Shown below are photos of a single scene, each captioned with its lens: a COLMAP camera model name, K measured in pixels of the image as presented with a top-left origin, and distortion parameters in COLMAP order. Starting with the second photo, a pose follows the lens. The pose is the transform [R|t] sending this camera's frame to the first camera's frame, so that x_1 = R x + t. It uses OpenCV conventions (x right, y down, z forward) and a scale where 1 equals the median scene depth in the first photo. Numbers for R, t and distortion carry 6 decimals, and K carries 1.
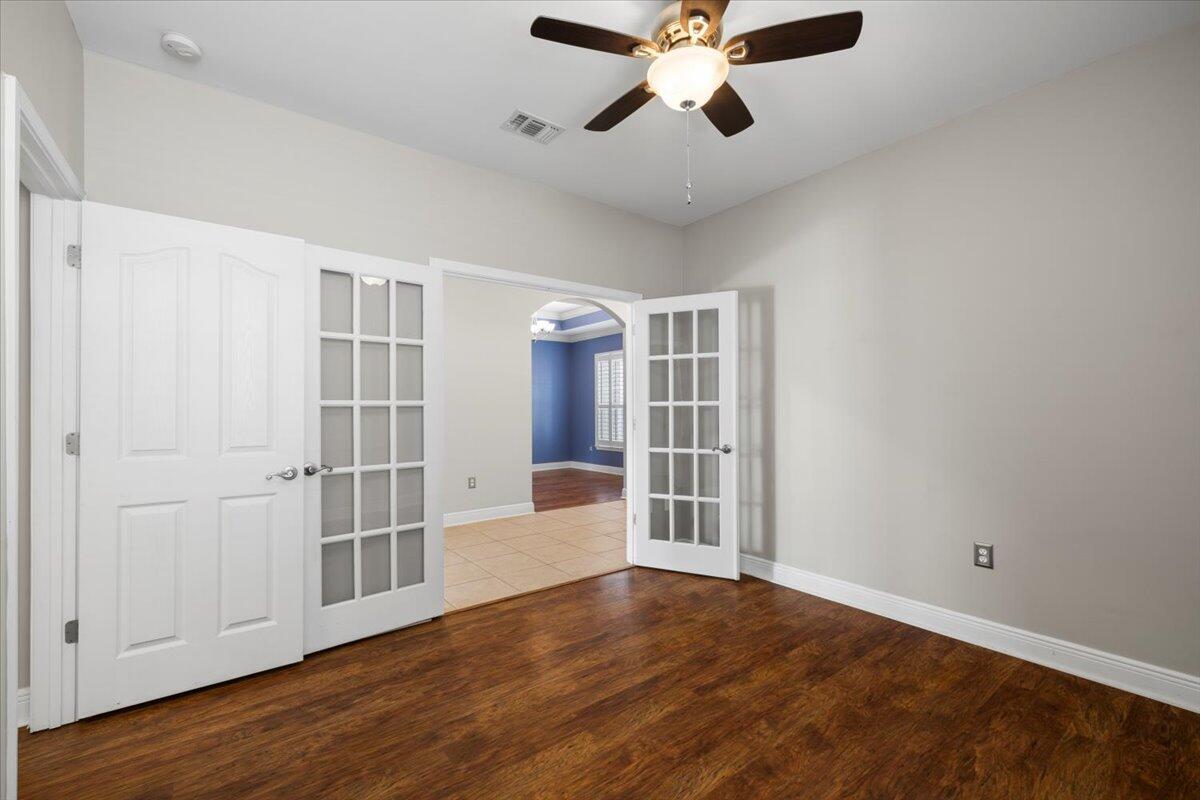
lens RADIAL K [[508.7, 0, 601.0], [0, 508.7, 406.1], [0, 0, 1]] dist [-0.004191, -0.000216]
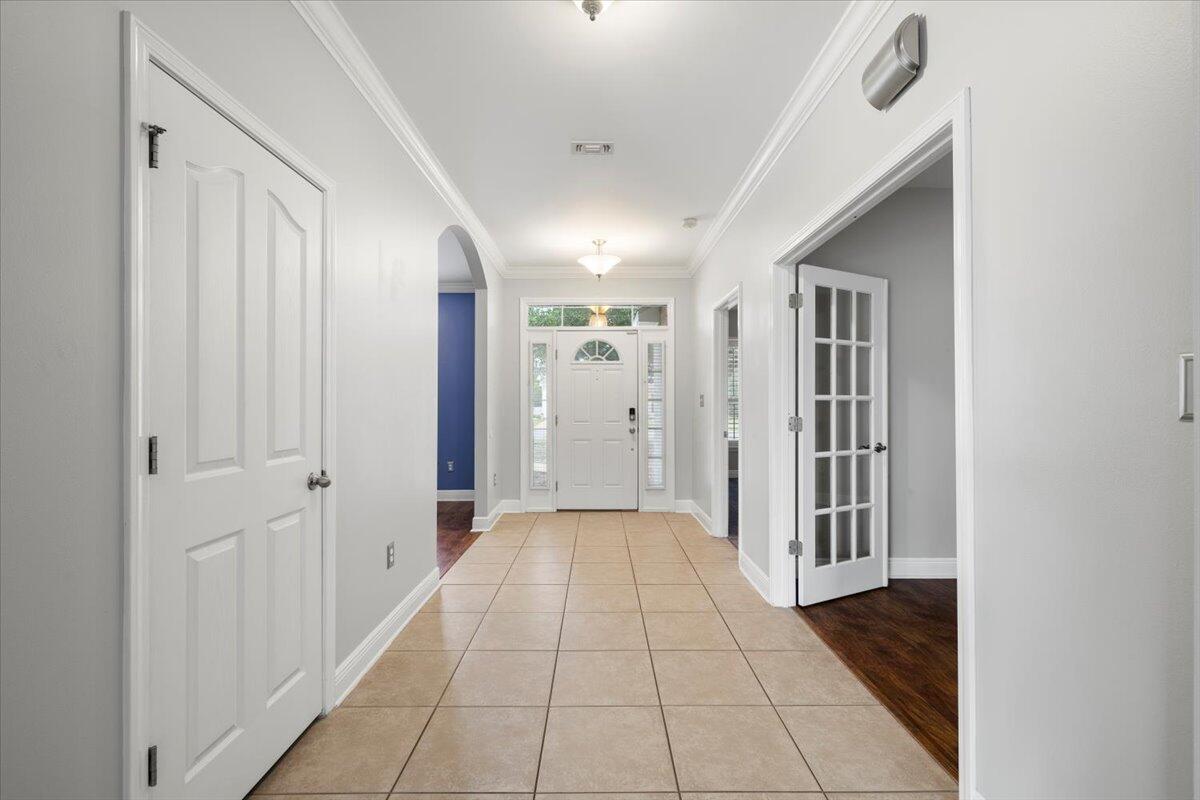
lens RADIAL K [[508.7, 0, 598.2], [0, 508.7, 399.1], [0, 0, 1]] dist [-0.004191, -0.000216]
pose [[0.599970, 0.015221, 0.799878, -0.798241], [-0.009436, 0.999884, -0.011949, 0.011515], [-0.799967, -0.000379, 0.600044, 0.853037]]
